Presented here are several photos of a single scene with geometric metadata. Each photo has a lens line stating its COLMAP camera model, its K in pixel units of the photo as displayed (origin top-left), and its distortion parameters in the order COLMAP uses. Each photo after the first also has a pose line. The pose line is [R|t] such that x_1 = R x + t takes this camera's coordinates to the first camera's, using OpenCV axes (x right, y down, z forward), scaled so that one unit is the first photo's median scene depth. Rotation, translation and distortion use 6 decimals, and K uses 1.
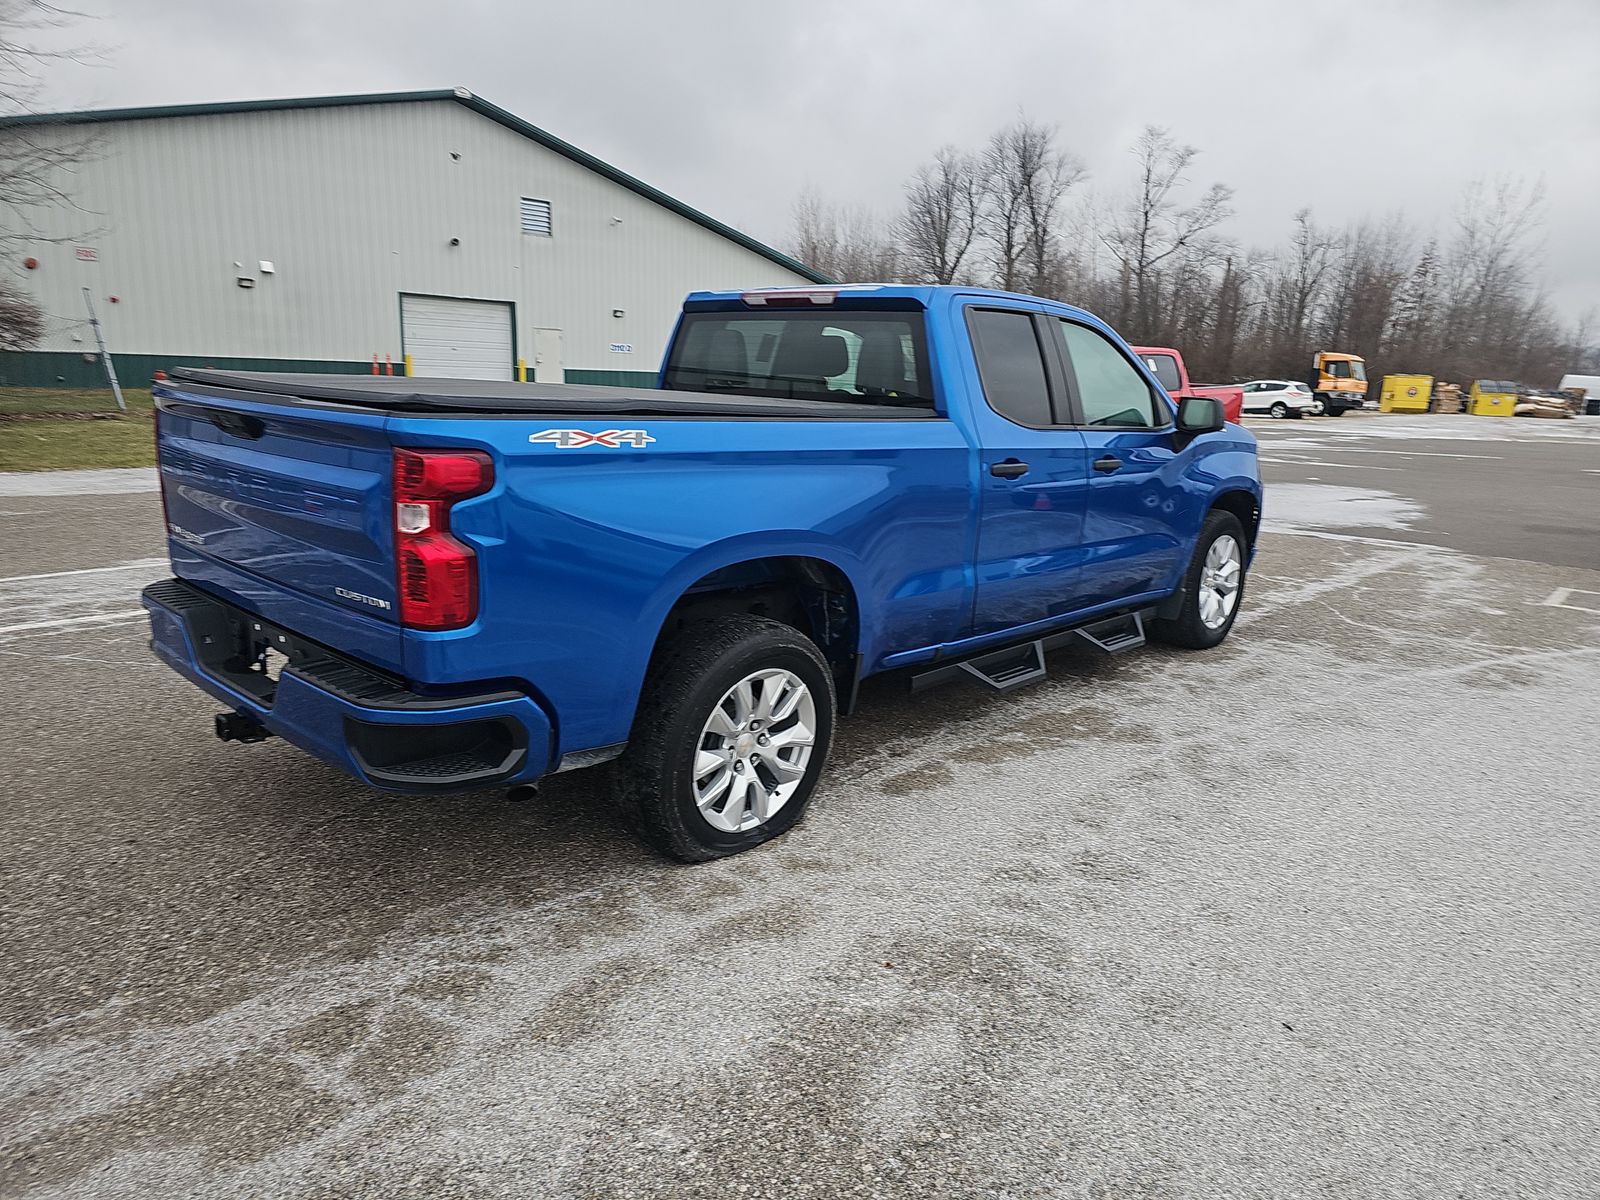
lens RADIAL K [[1089.0, 0, 852.2], [0, 1089.0, 633.6], [0, 0, 1]] dist [0.045206, -0.029067]
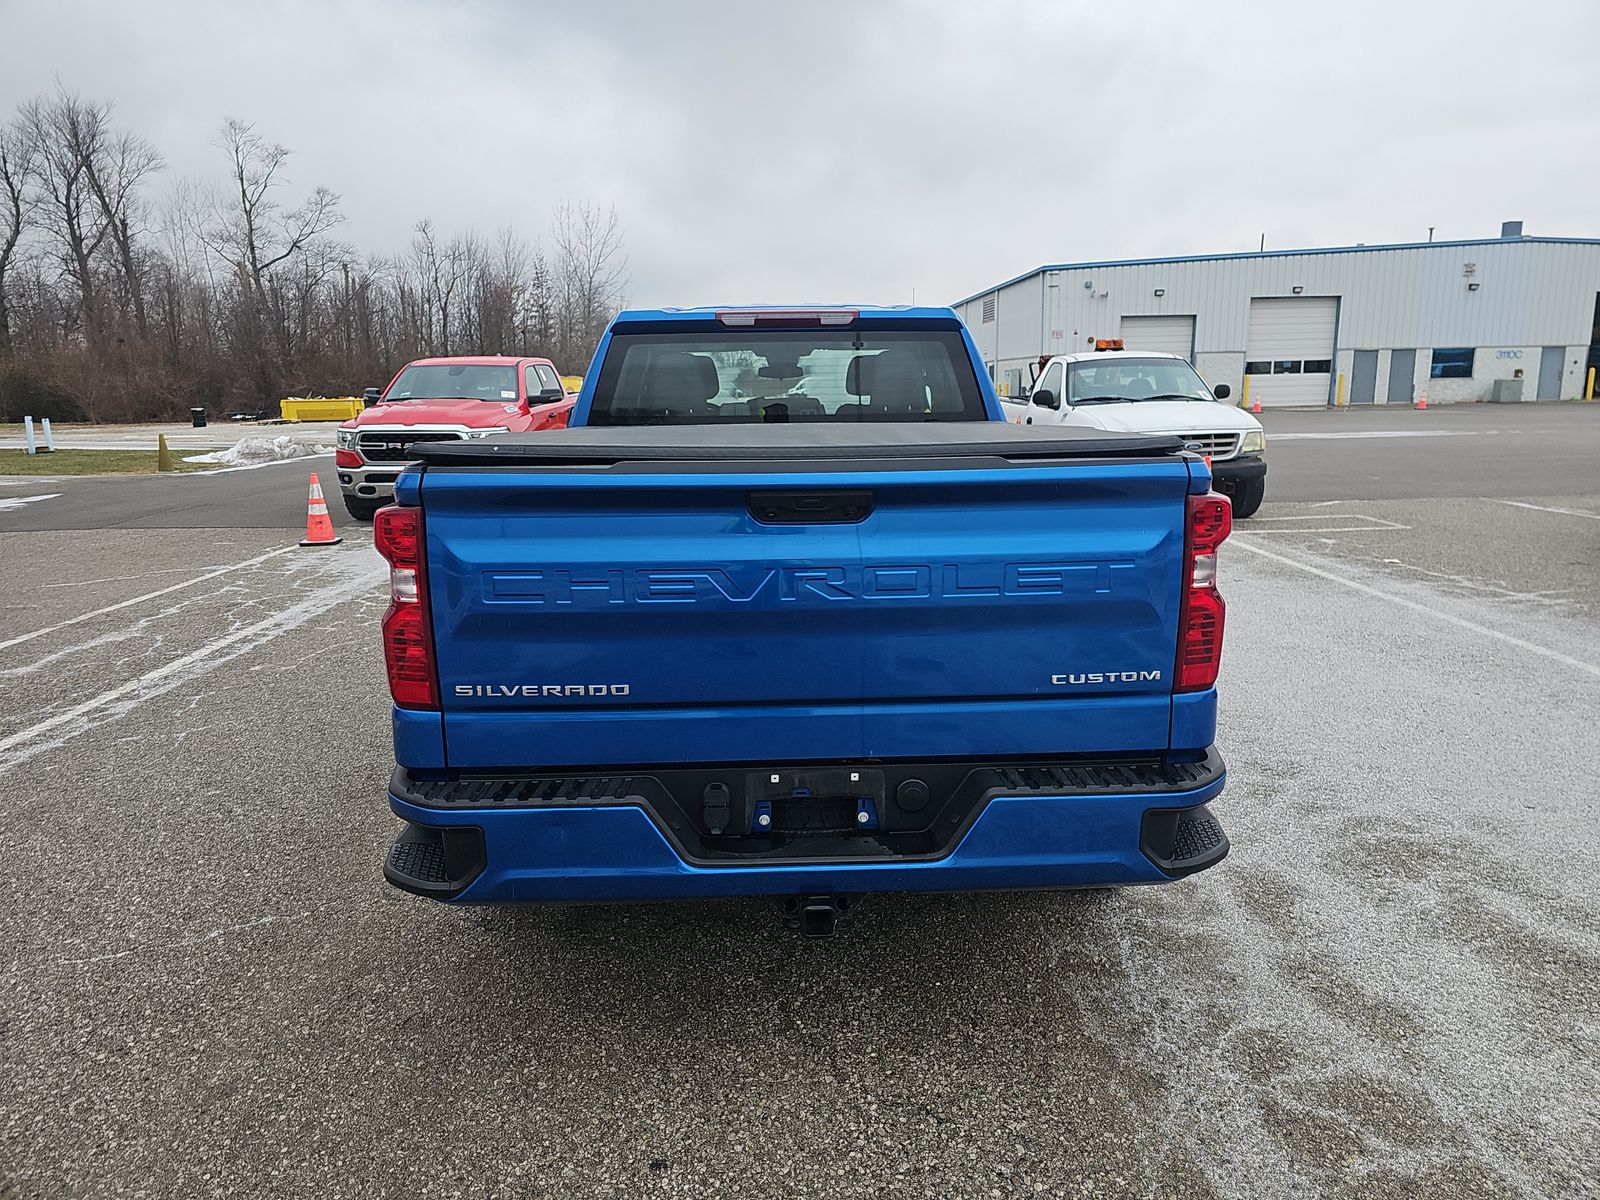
lens RADIAL K [[1089.0, 0, 798.5], [0, 1089.0, 603.4], [0, 0, 1]] dist [0.045206, -0.029067]
pose [[0.698851, -0.187467, 0.690263, -0.111321], [0.207664, 0.976653, 0.054998, -0.017293], [-0.684458, 0.104907, 0.721465, 0.050310]]
